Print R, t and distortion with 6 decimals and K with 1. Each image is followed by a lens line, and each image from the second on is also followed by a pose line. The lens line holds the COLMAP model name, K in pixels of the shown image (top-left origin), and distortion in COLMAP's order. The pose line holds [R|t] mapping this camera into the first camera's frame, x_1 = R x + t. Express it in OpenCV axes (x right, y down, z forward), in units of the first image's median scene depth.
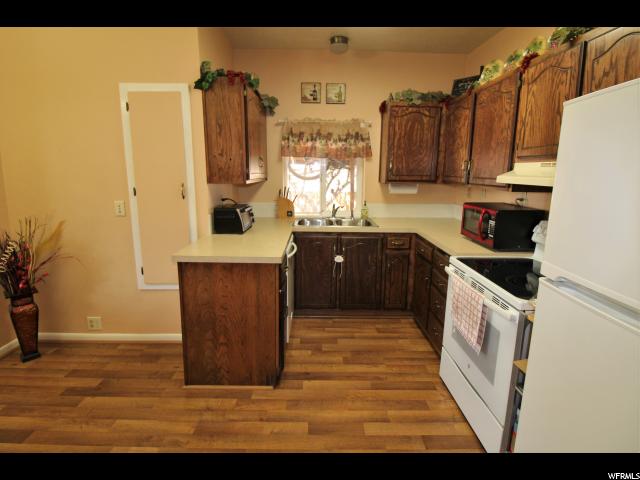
lens RADIAL K [[323.3, 0, 327.2], [0, 323.3, 225.1], [0, 0, 1]] dist [0.001384, -0.013752]
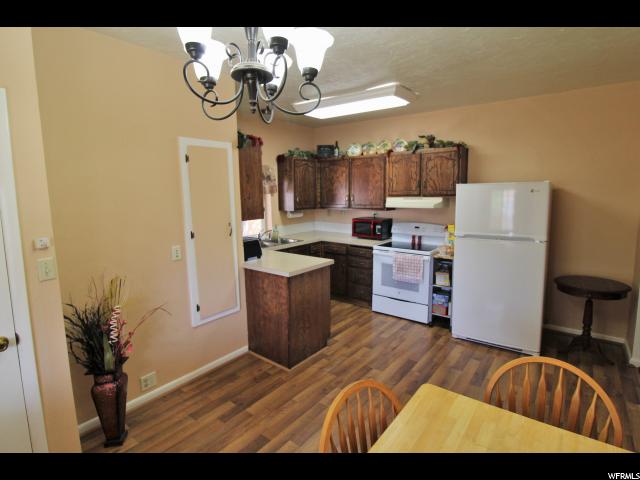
lens RADIAL K [[322.6, 0, 322.6], [0, 322.6, 230.4], [0, 0, 1]] dist [0.000475, -0.011596]
pose [[0.634224, -0.115709, 0.764442, -1.151568], [0.151312, 0.988194, 0.024040, -0.079256], [-0.758198, 0.100423, 0.644244, -0.030211]]
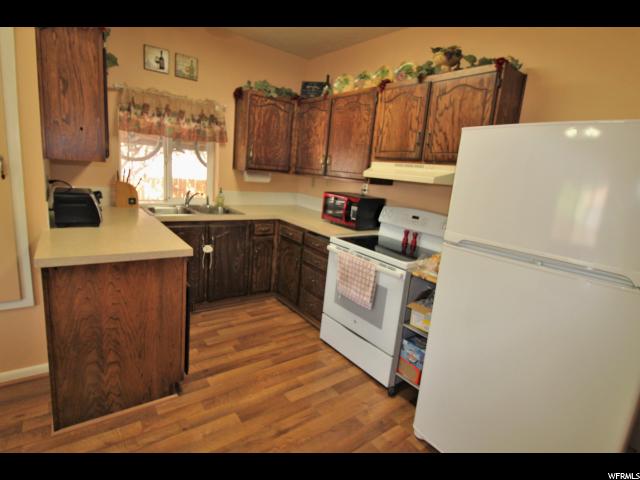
lens RADIAL K [[322.6, 0, 322.6], [0, 322.6, 230.4], [0, 0, 1]] dist [0.000475, -0.011596]
pose [[0.808508, -0.051314, 0.586244, -0.301750], [0.020447, 0.998039, 0.059160, 0.001942], [-0.588130, -0.035844, 0.807972, 0.051144]]
